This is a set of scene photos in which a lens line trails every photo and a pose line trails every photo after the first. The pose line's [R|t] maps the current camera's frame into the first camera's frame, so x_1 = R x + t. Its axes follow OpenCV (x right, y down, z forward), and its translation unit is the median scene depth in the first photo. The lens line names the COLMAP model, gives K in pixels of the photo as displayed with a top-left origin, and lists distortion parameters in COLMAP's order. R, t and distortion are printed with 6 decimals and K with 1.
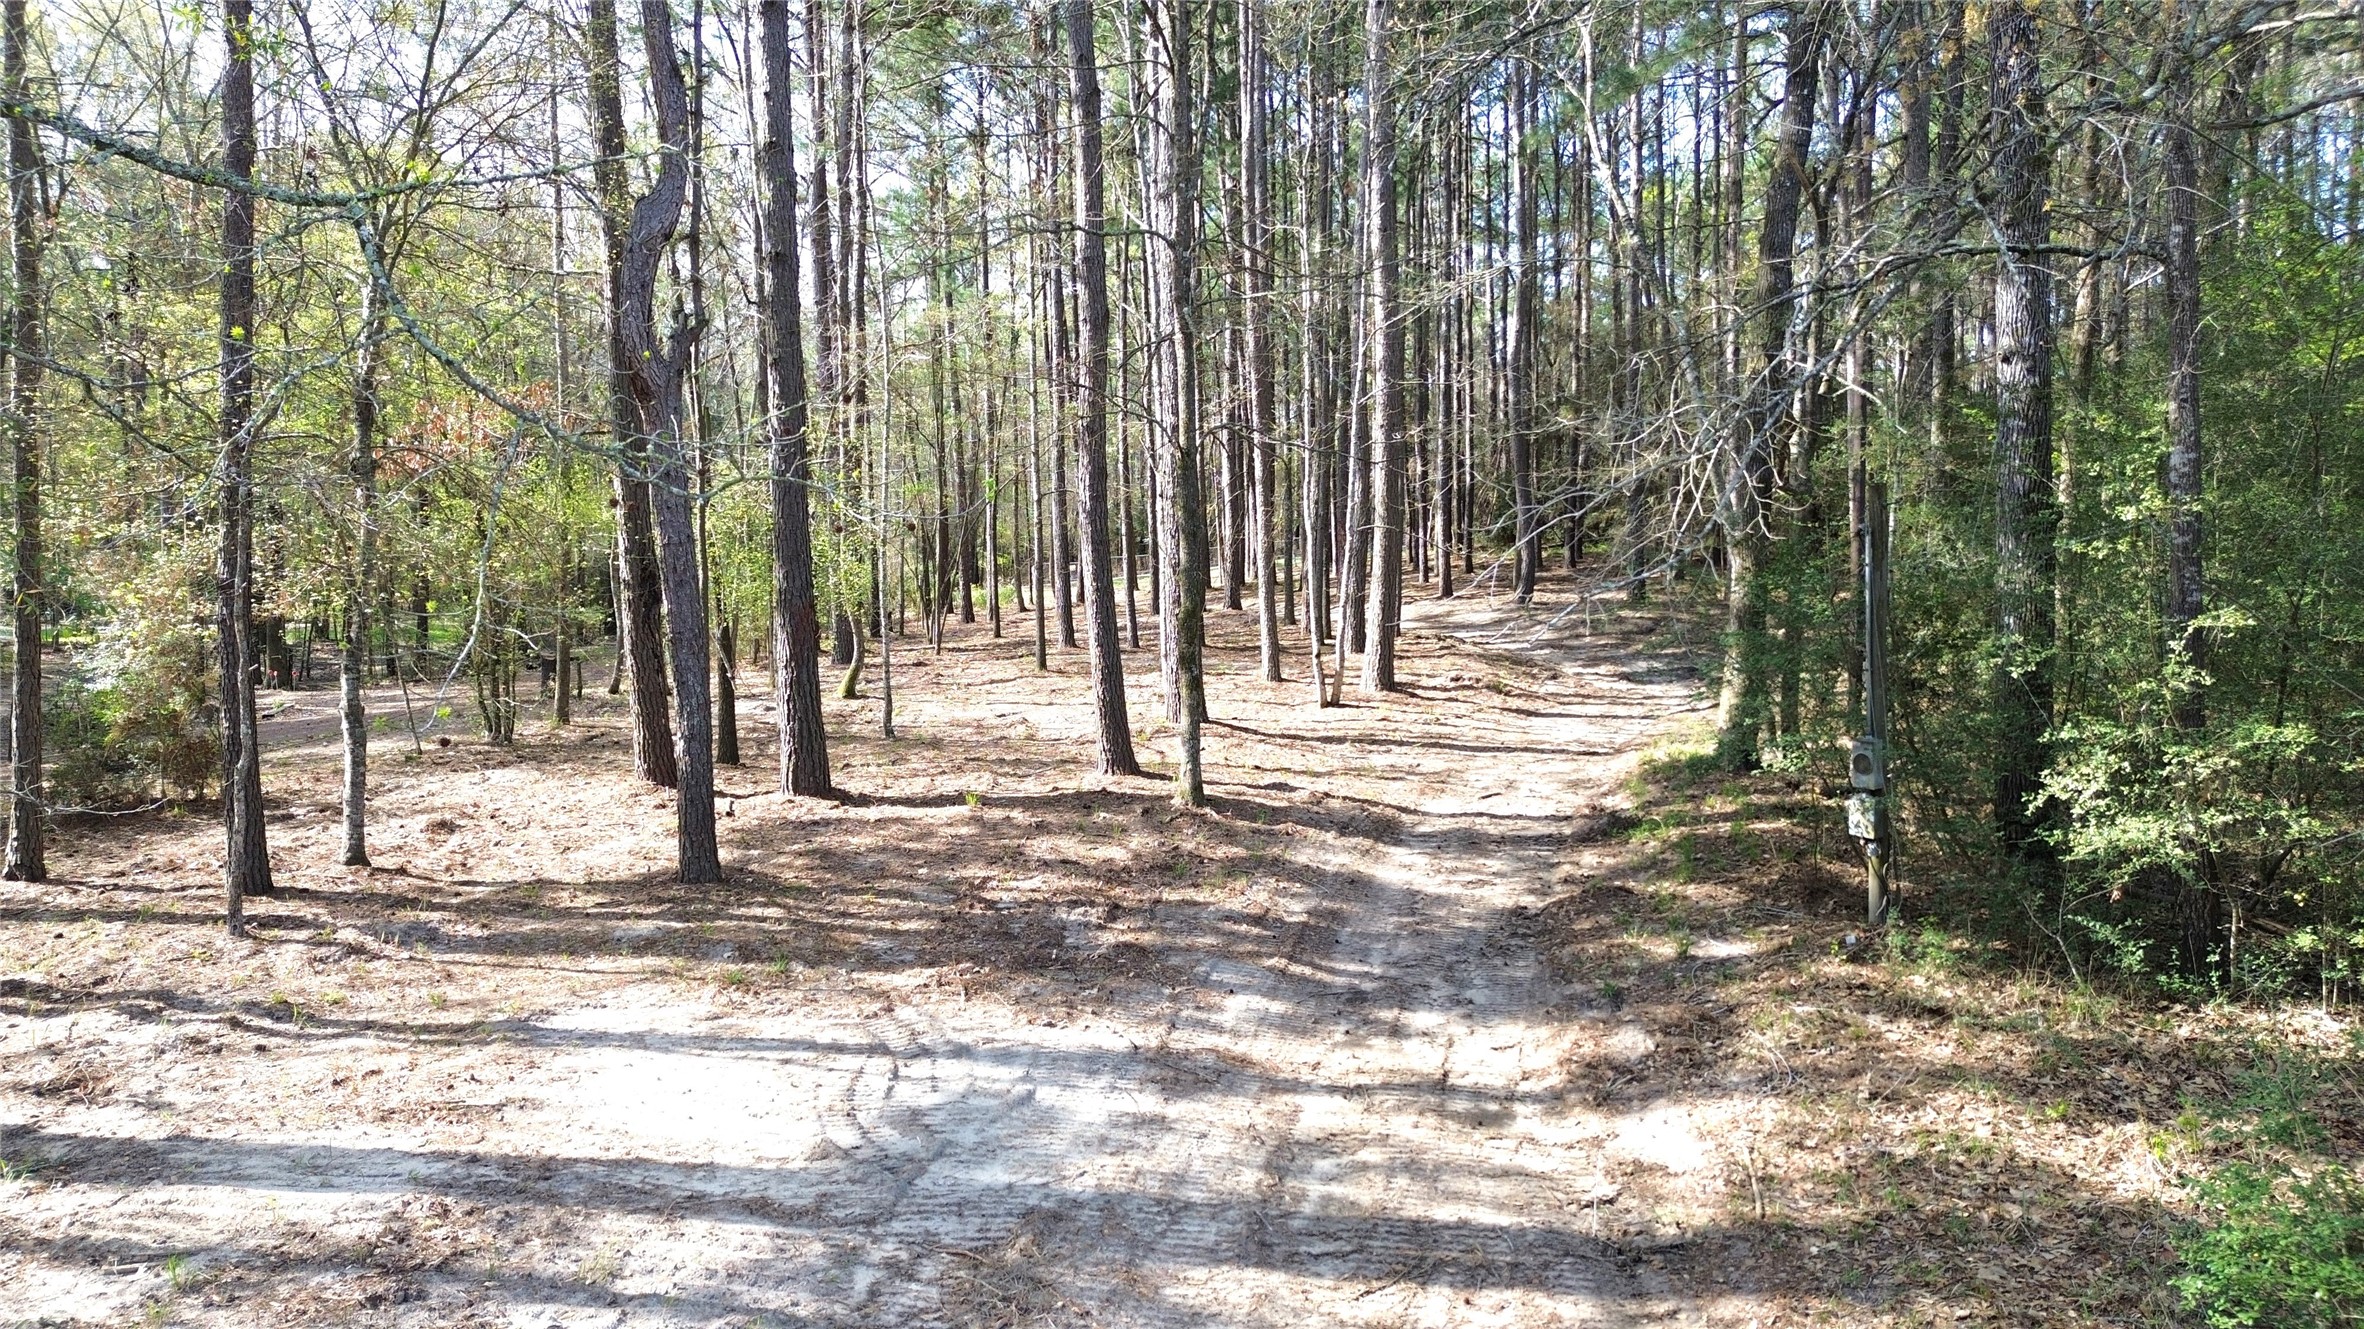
lens RADIAL K [[1592.4, 0, 1182.0], [0, 1592.4, 664.5], [0, 0, 1]] dist [0.076557, -0.059152]
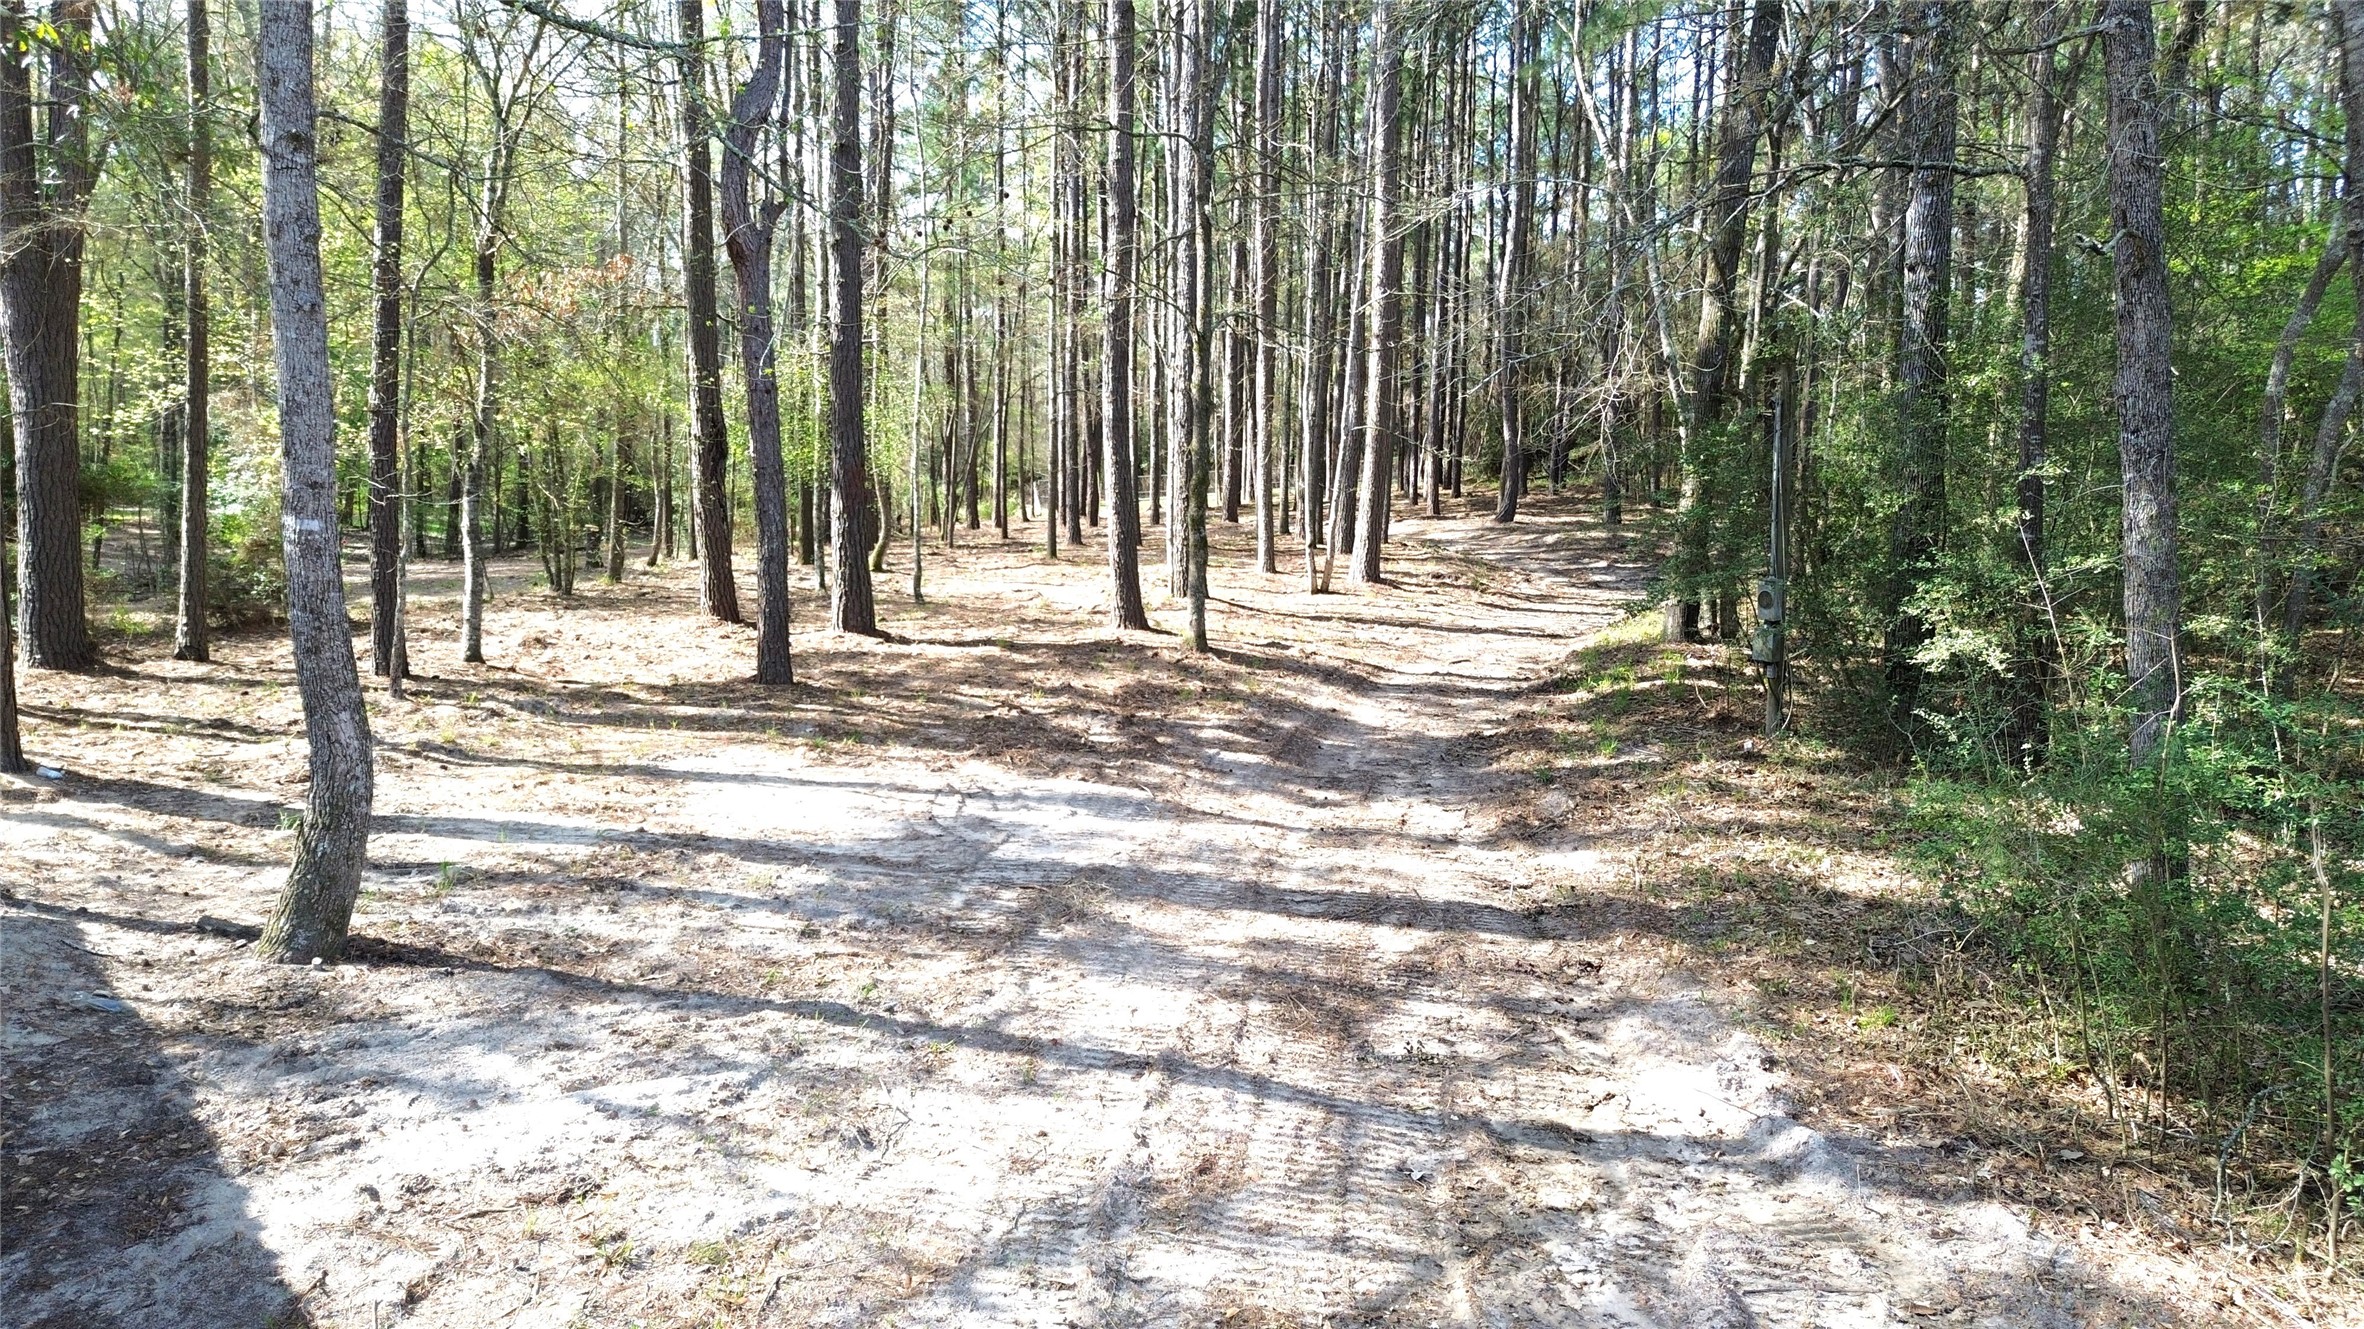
lens RADIAL K [[1592.4, 0, 1182.0], [0, 1592.4, 664.5], [0, 0, 1]] dist [0.076557, -0.059152]
pose [[0.999381, 0.034292, 0.007892, -0.007795], [-0.034551, 0.998774, 0.035459, 0.037127], [-0.006667, -0.035709, 0.999340, -0.085825]]
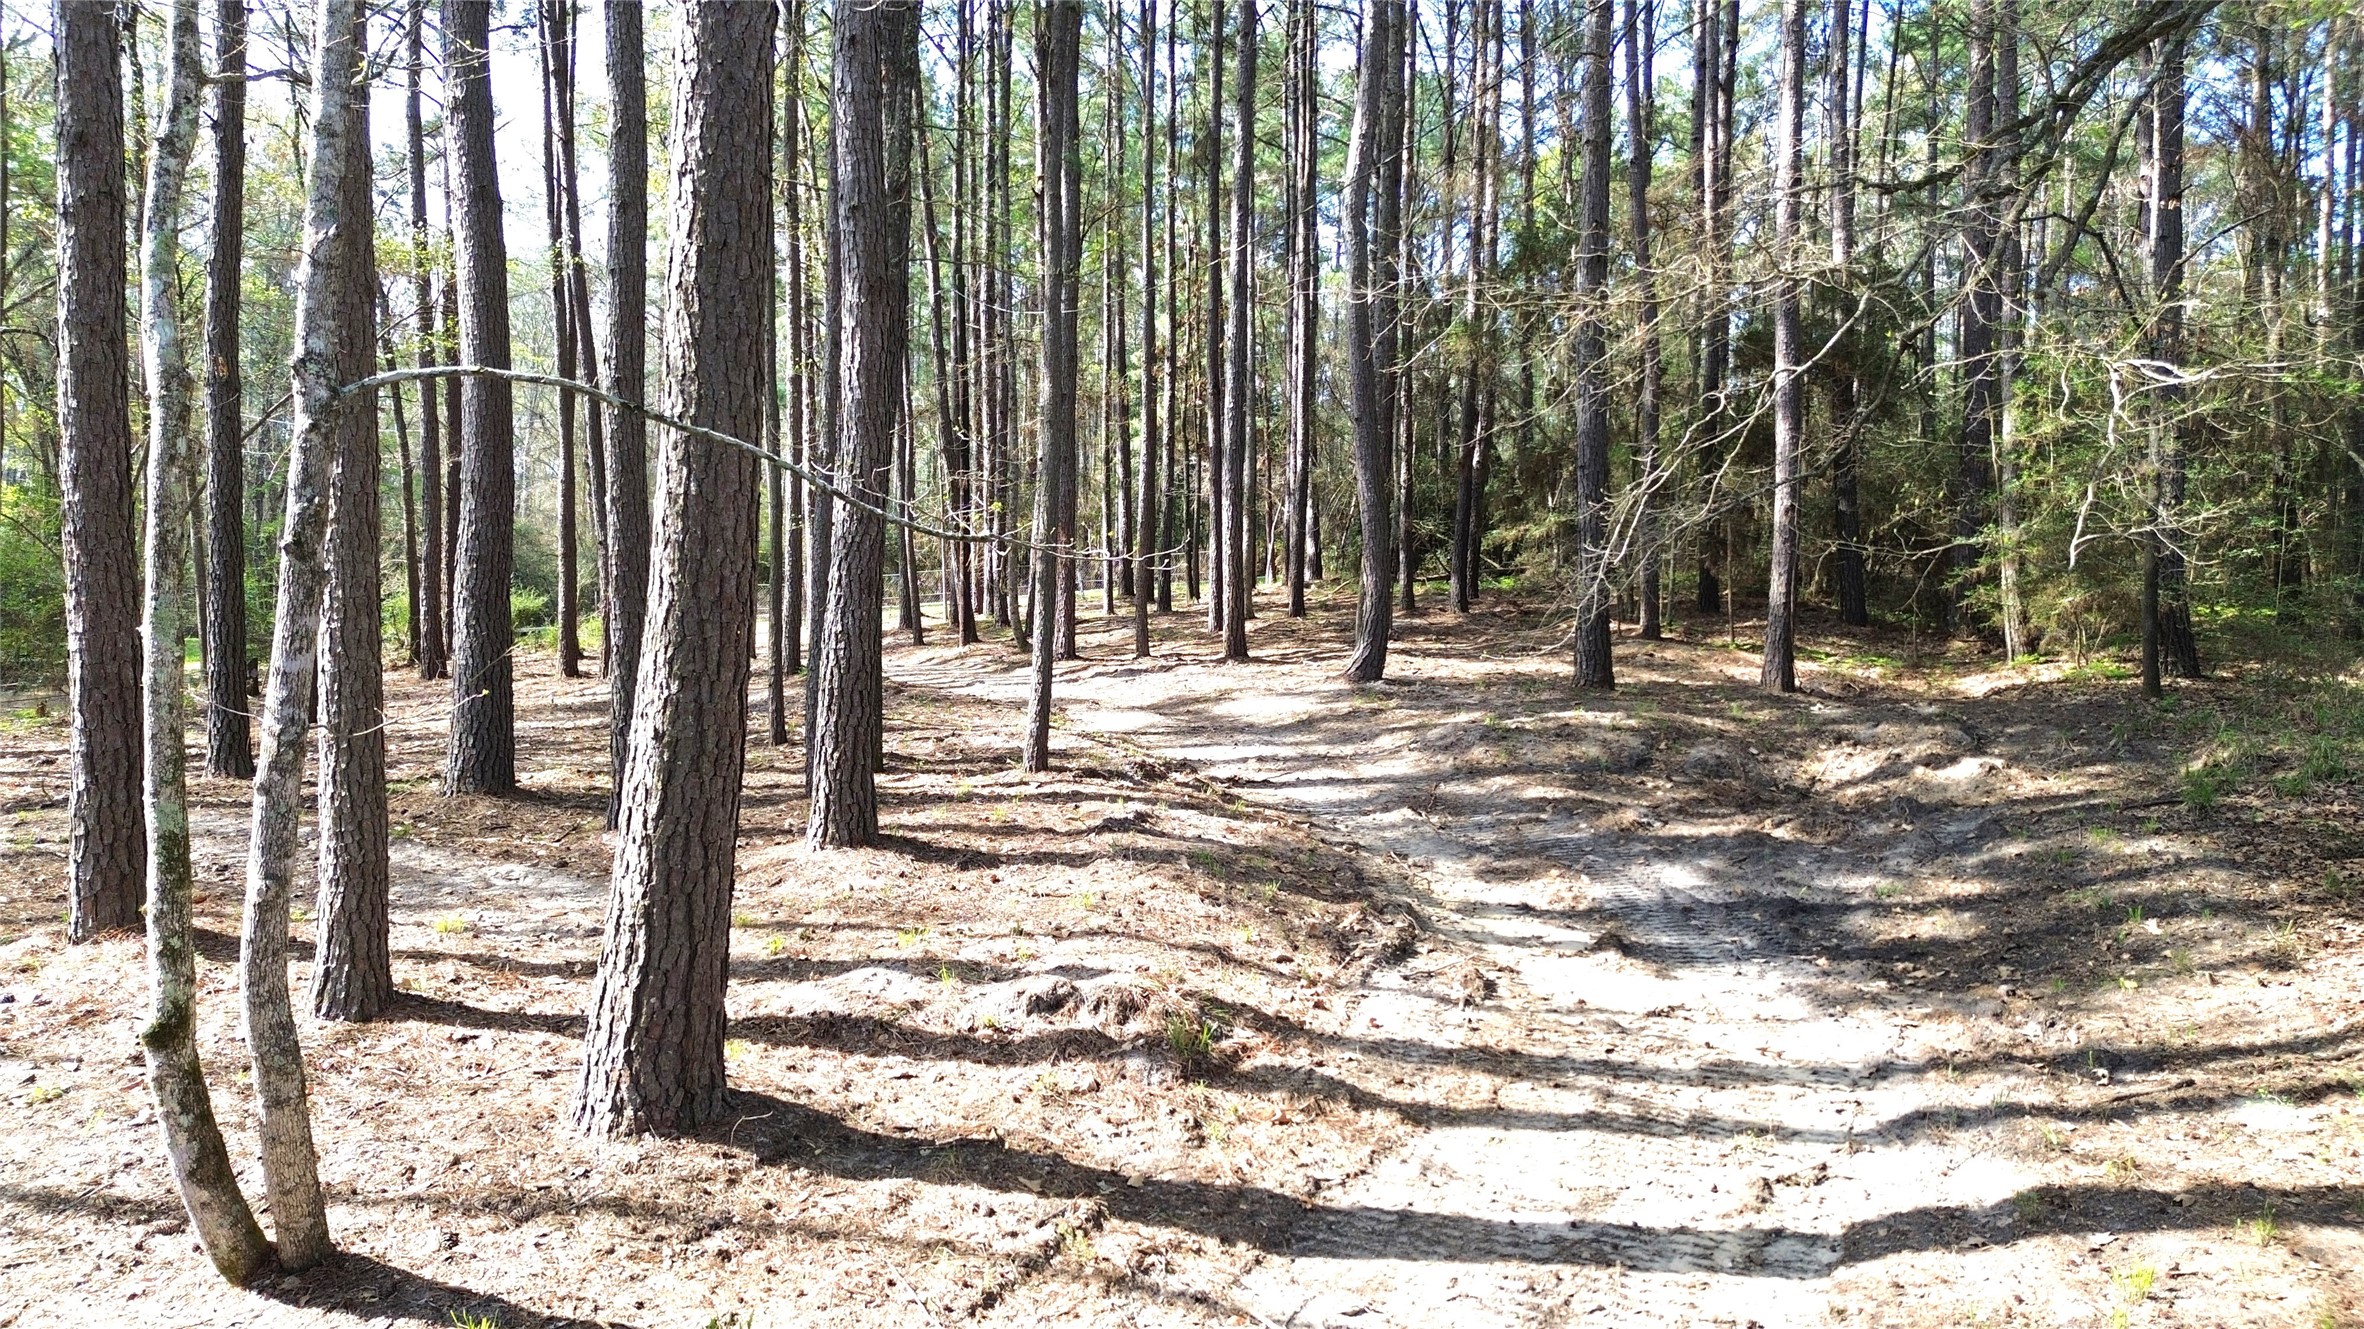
lens RADIAL K [[1592.4, 0, 1182.0], [0, 1592.4, 664.5], [0, 0, 1]] dist [0.076557, -0.059152]
pose [[0.997442, 0.027960, 0.065782, 0.176446], [-0.026710, 0.999447, -0.019803, -0.045788], [-0.066300, 0.017995, 0.997637, 0.725268]]
